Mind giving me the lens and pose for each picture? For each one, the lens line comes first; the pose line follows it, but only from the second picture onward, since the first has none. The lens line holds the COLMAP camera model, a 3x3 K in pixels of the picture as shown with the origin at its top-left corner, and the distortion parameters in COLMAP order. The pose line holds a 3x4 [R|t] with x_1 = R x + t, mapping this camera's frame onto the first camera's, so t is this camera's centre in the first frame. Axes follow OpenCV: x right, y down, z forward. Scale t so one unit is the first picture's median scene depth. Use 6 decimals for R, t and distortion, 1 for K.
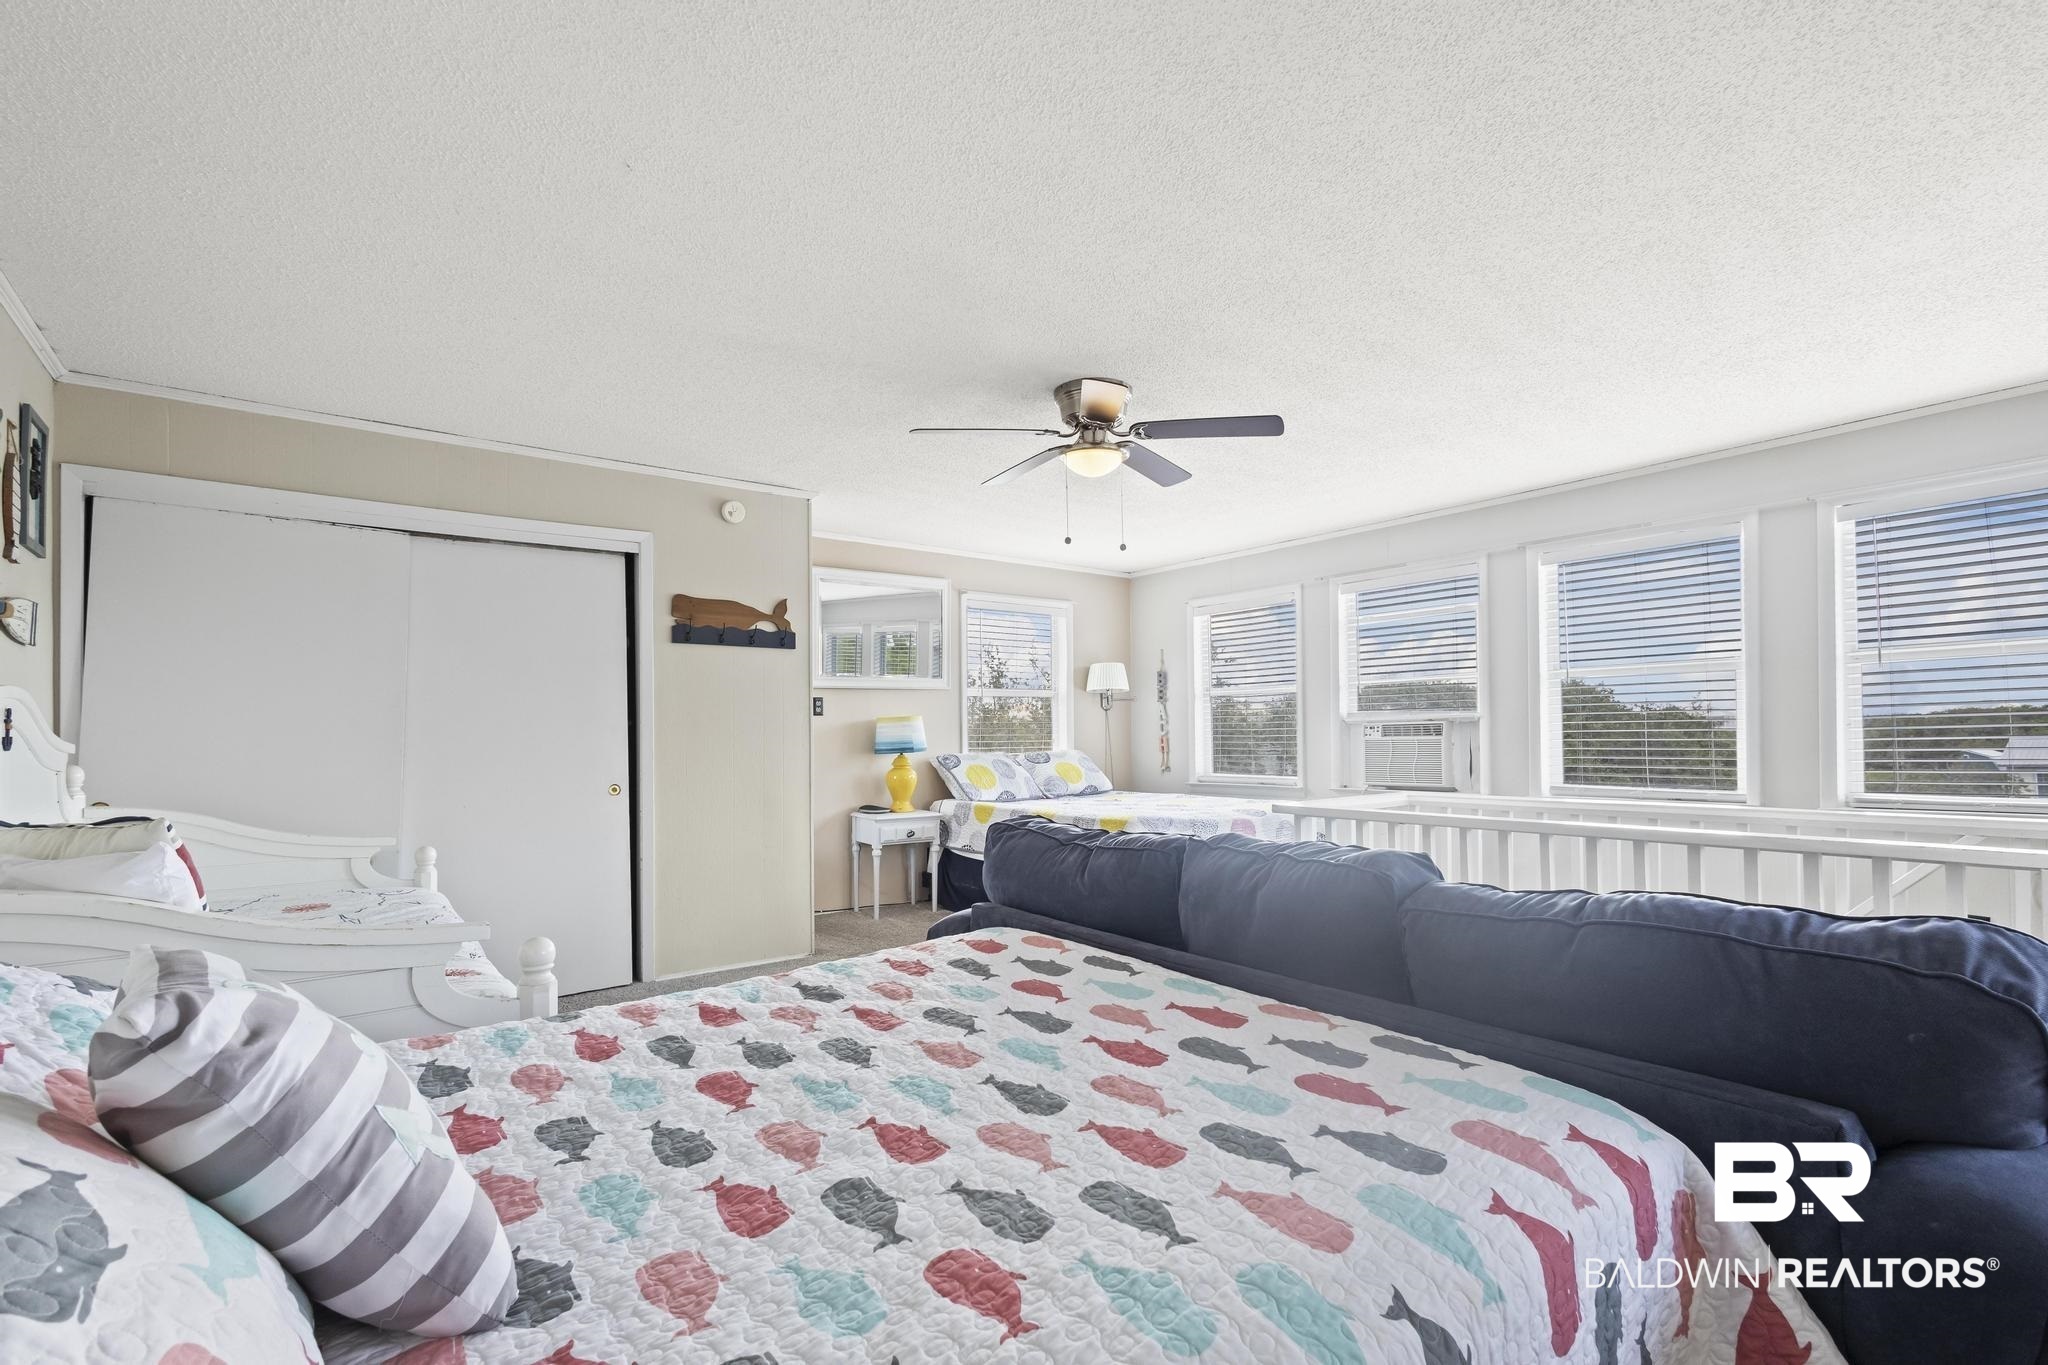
lens RADIAL K [[952.9, 0, 1024.4], [0, 952.9, 705.2], [0, 0, 1]] dist [0.014313, 0.000108]
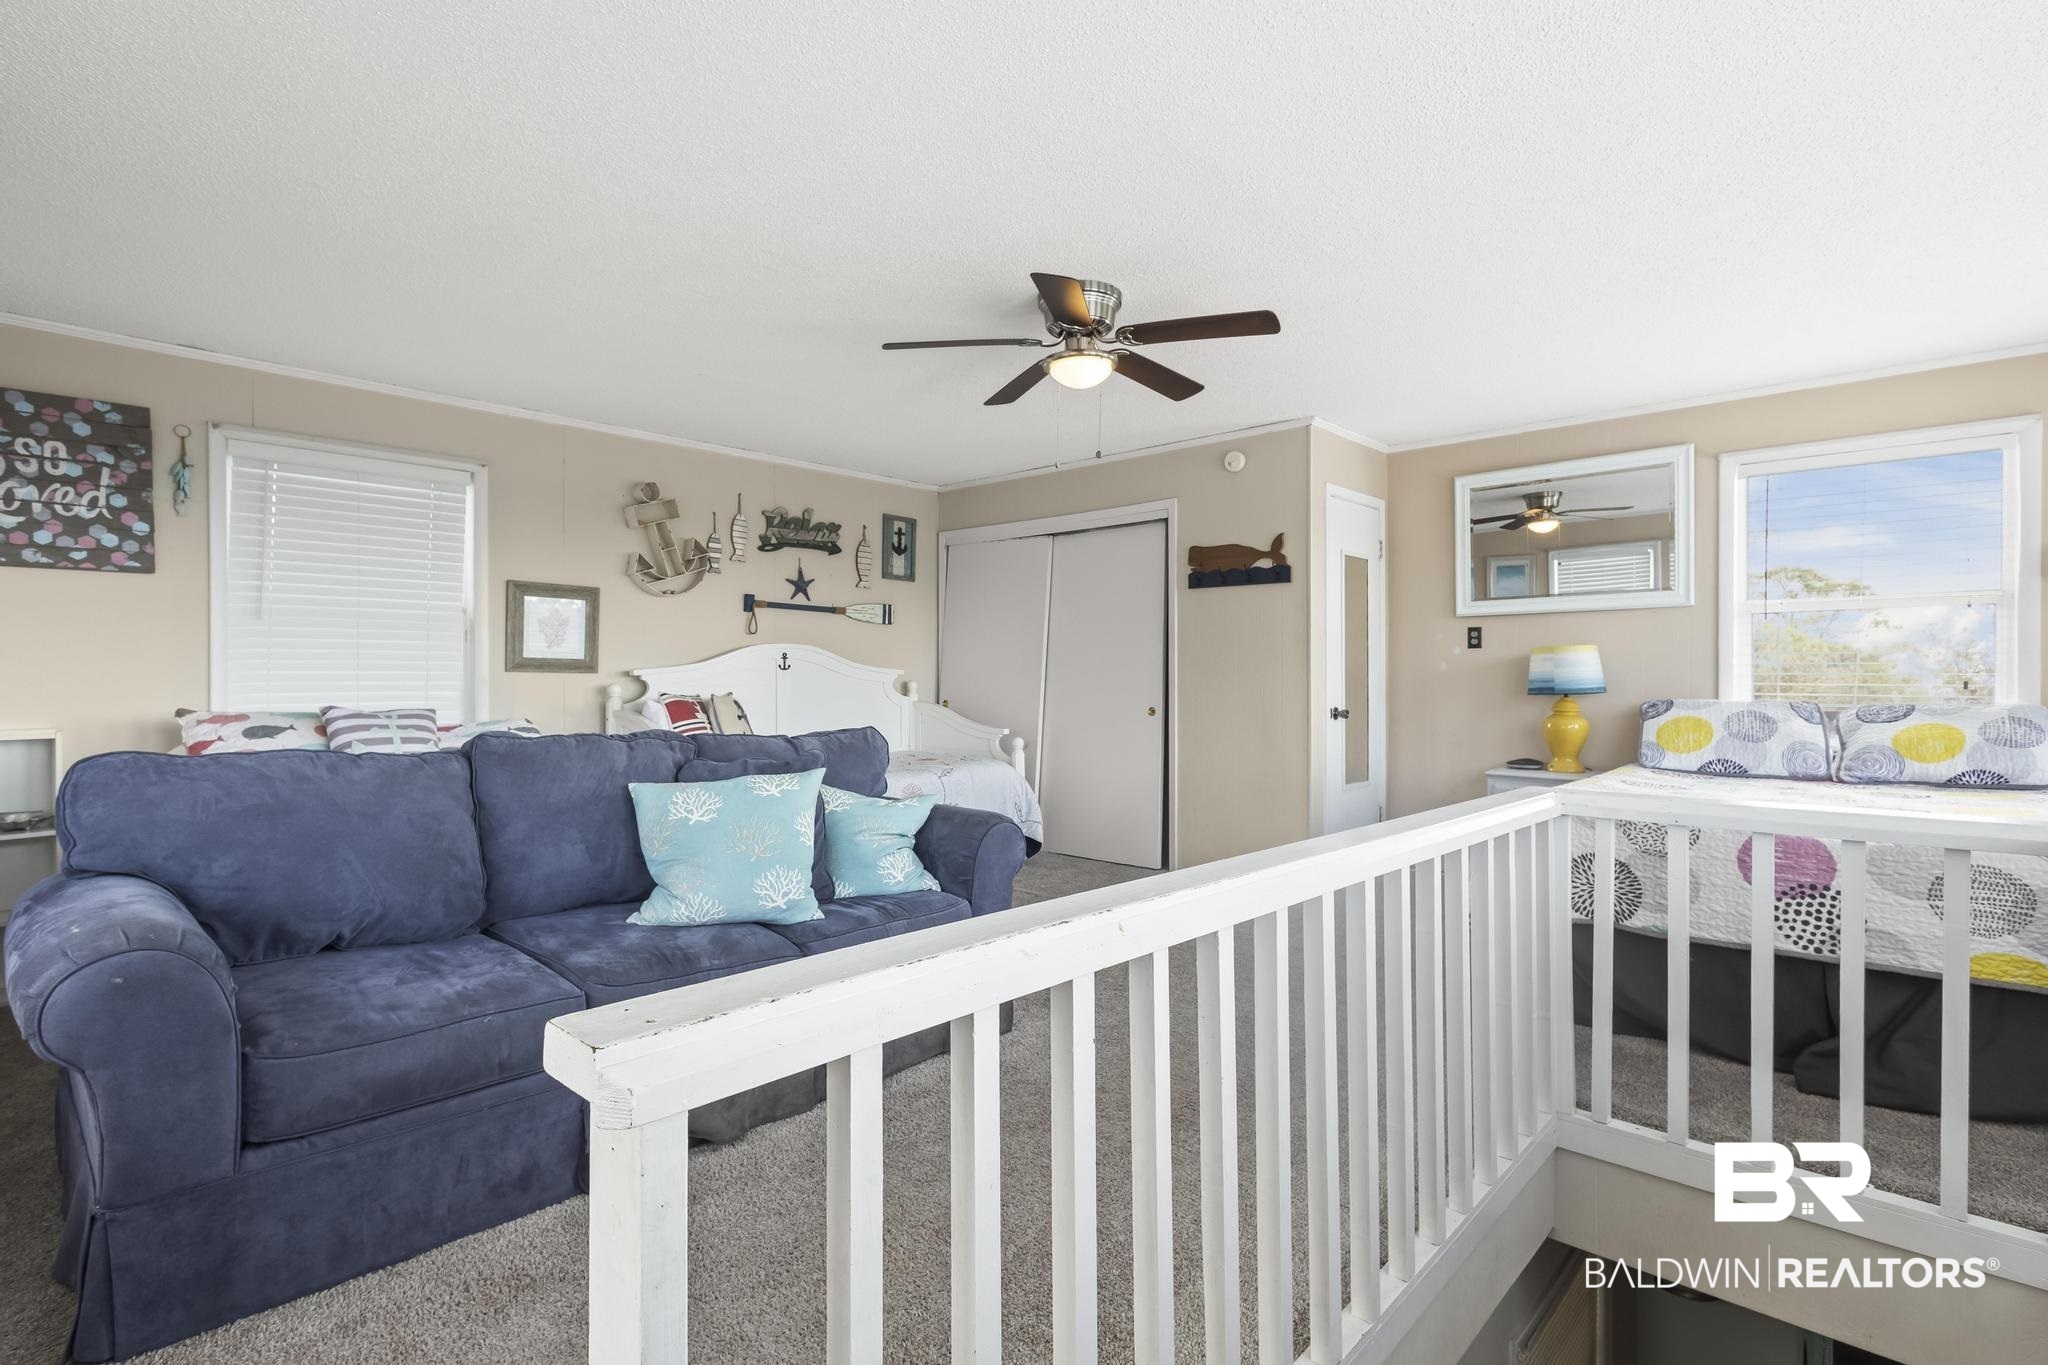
lens RADIAL K [[957.0, 0, 1014.0], [0, 957.0, 673.6], [0, 0, 1]] dist [0.003402, -0.000137]
pose [[0.166239, 0.004287, -0.986076, 0.550417], [0.021020, 0.999748, 0.007891, 0.017691], [0.985861, -0.022039, 0.166107, 0.436208]]
